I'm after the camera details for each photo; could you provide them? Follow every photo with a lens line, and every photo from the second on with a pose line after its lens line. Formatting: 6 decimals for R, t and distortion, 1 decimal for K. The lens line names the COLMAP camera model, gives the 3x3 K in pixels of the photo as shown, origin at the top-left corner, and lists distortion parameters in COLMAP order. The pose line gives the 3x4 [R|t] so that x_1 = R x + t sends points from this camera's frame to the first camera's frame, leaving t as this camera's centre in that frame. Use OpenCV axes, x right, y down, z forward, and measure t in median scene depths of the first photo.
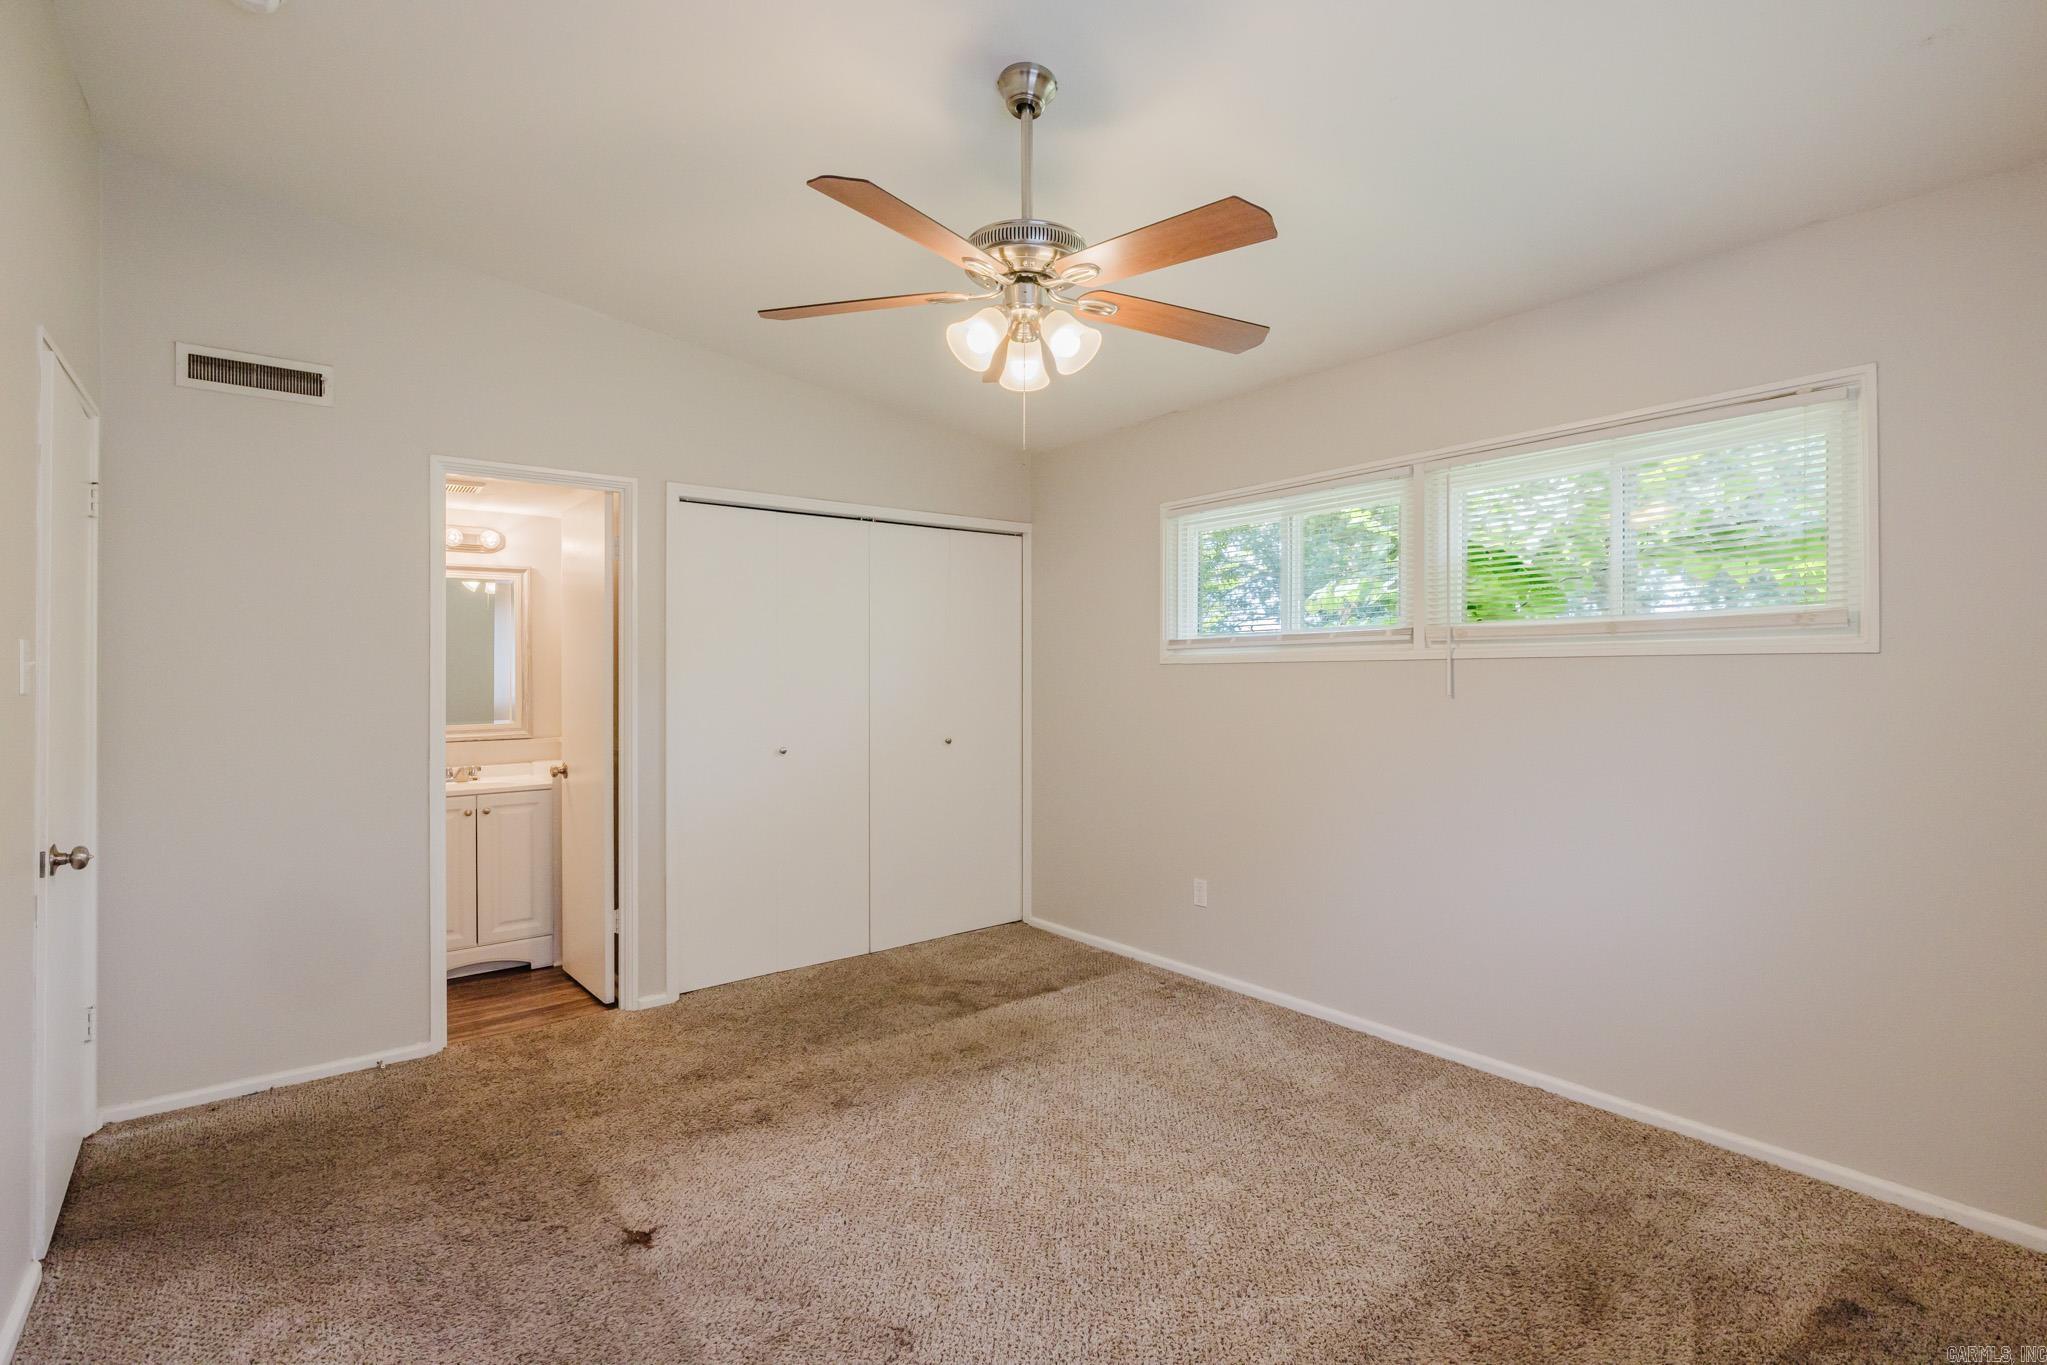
lens RADIAL K [[938.6, 0, 1016.6], [0, 938.6, 675.3], [0, 0, 1]] dist [0.001098, 0.000149]
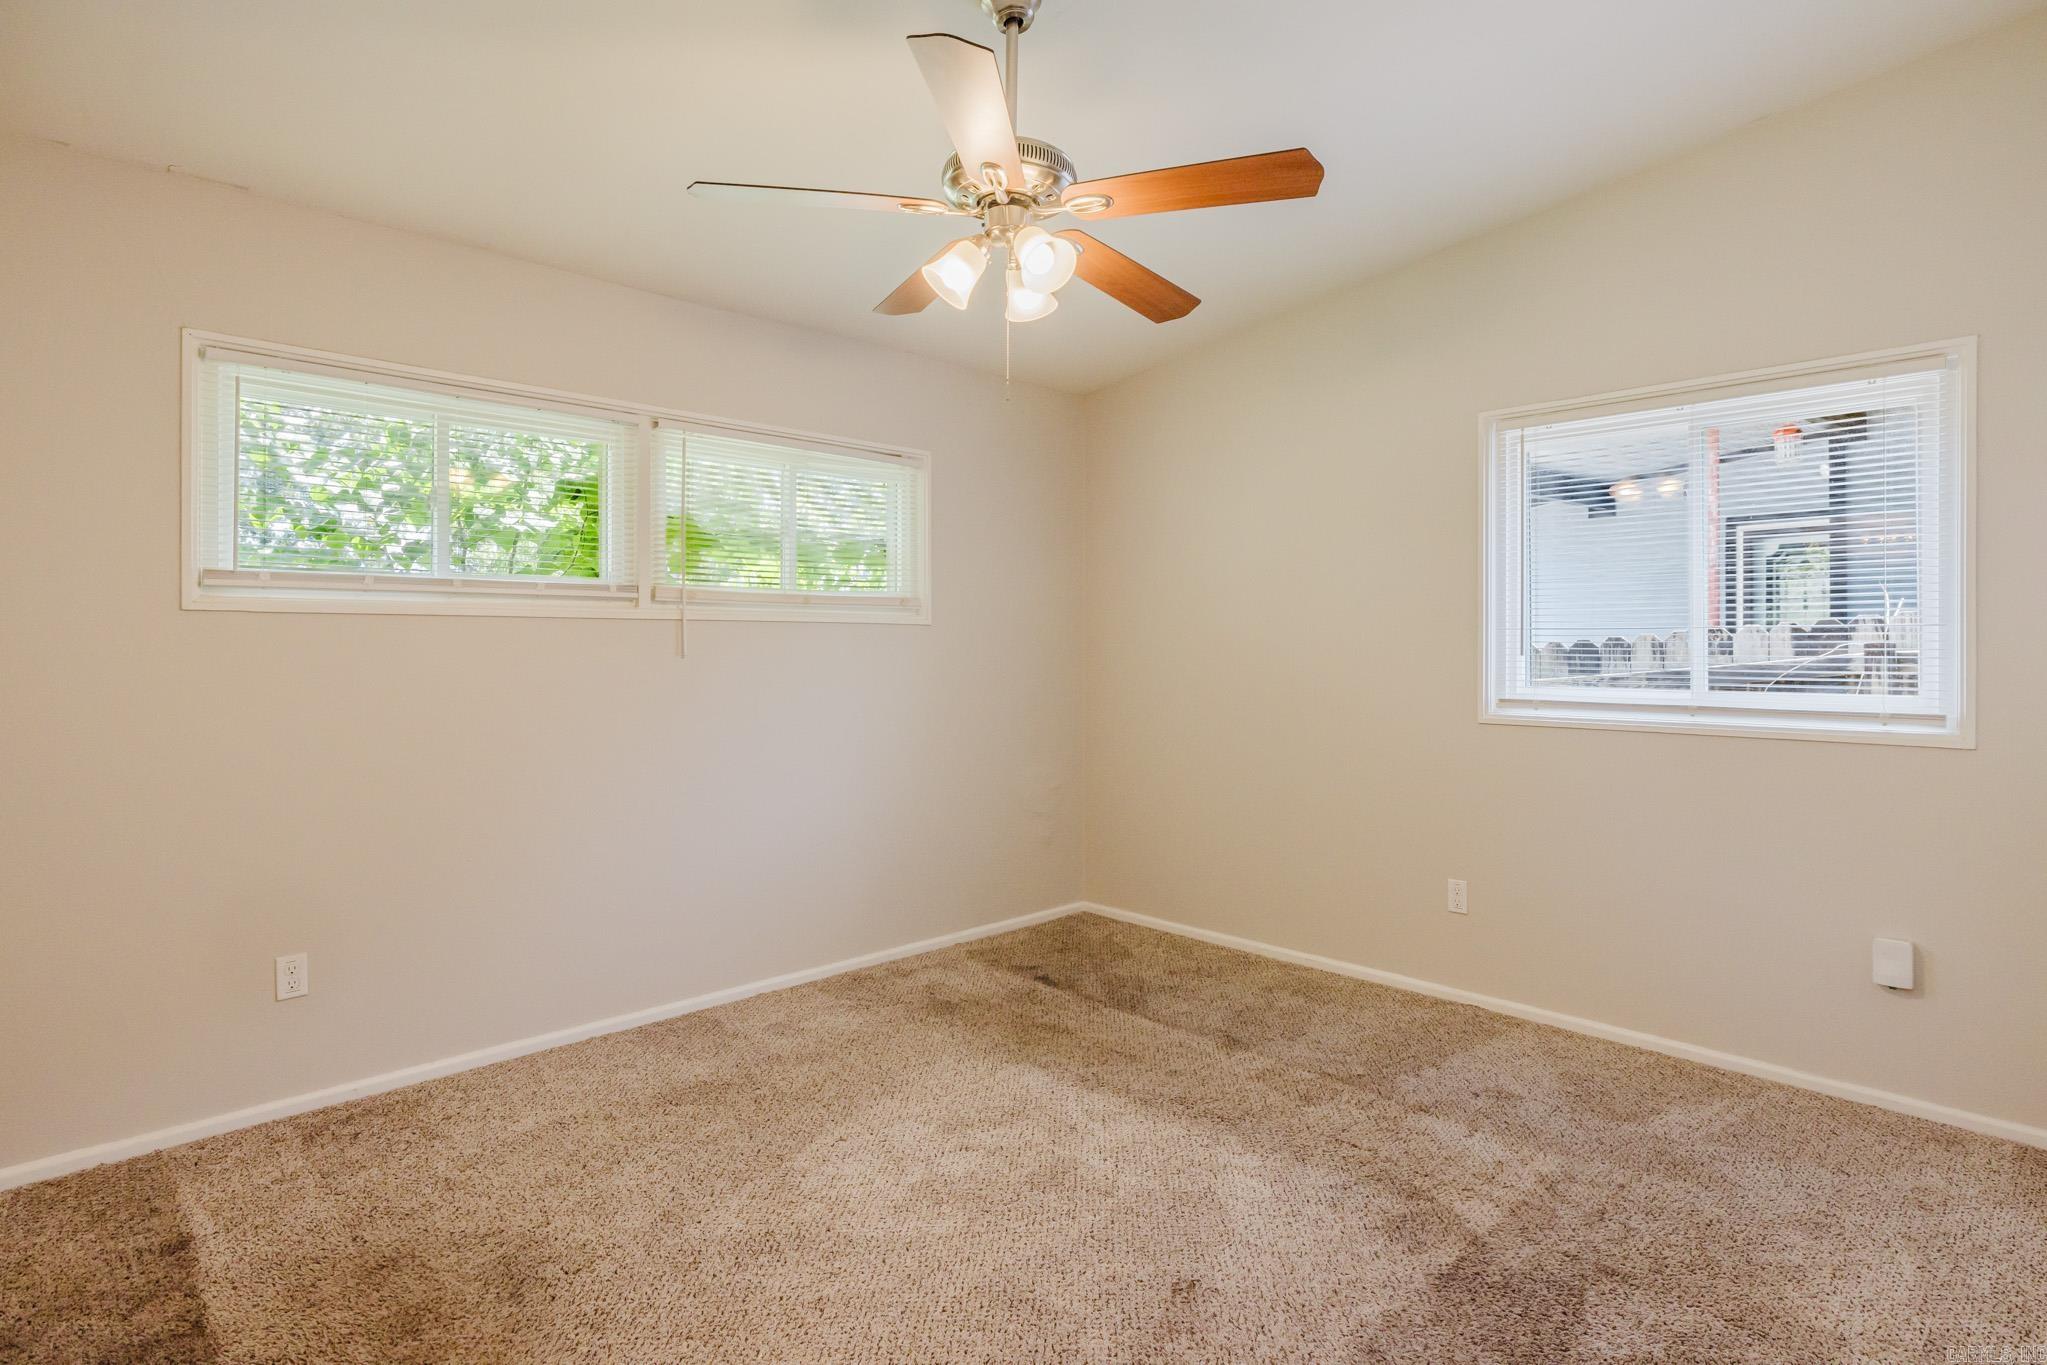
lens RADIAL K [[1072.5, 0, 1027.2], [0, 1072.5, 644.1], [0, 0, 1]] dist [-0.005580, 0.000072]
pose [[-0.107827, 0.004549, 0.994159, -0.747486], [-0.003260, 0.999983, -0.004929, 0.014259], [-0.994164, -0.003772, -0.107810, 0.773268]]
